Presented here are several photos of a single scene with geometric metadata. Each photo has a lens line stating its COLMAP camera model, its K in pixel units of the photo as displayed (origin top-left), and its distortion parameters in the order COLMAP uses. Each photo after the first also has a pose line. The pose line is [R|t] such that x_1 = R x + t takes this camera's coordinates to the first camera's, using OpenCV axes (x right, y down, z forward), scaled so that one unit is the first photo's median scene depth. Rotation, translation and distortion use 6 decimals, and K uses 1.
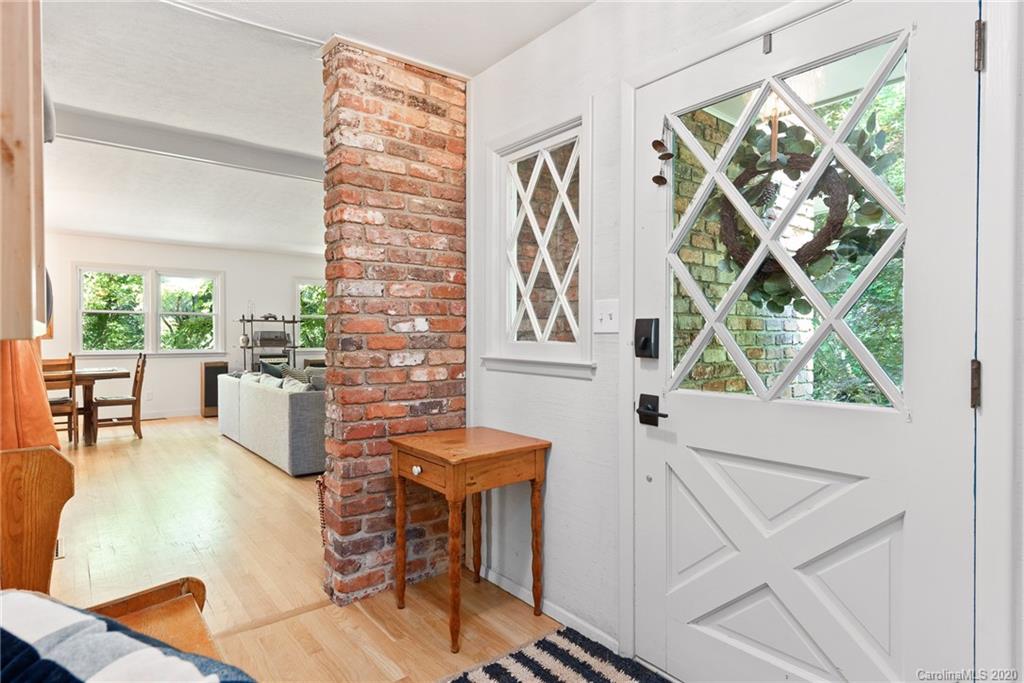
lens RADIAL K [[569.9, 0, 507.1], [0, 569.9, 340.0], [0, 0, 1]] dist [0.008199, 0.001375]
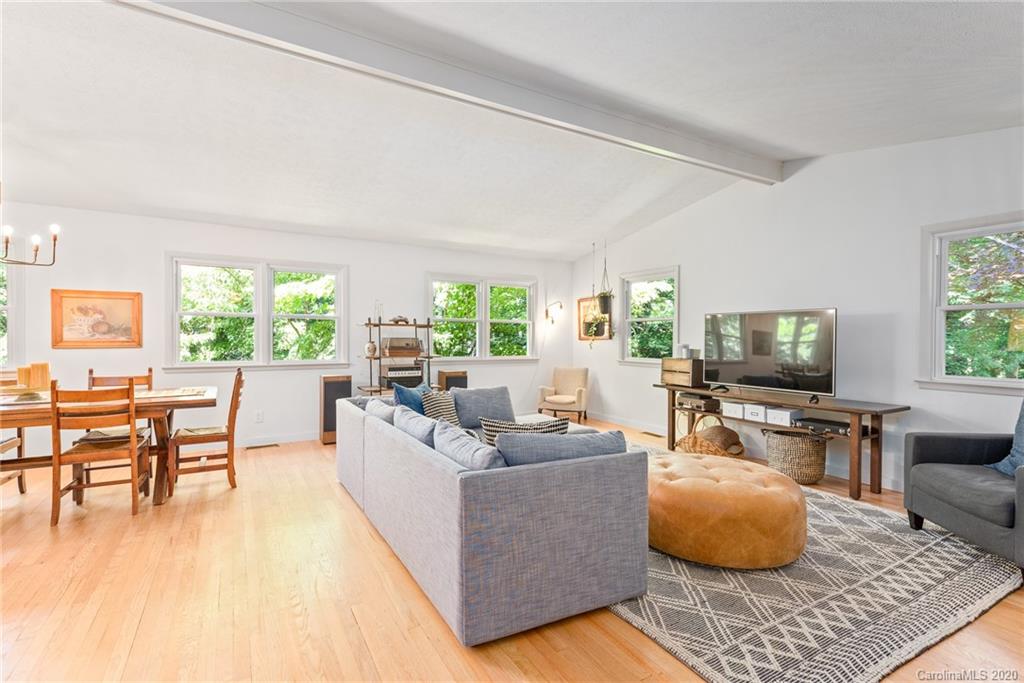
lens RADIAL K [[474.6, 0, 517.1], [0, 474.6, 344.0], [0, 0, 1]] dist [0.032546, -0.002158]
pose [[0.991739, 0.007564, -0.128046, -0.175169], [-0.006363, 0.999932, 0.009790, -0.015362], [0.128111, -0.008894, 0.991720, 0.372665]]
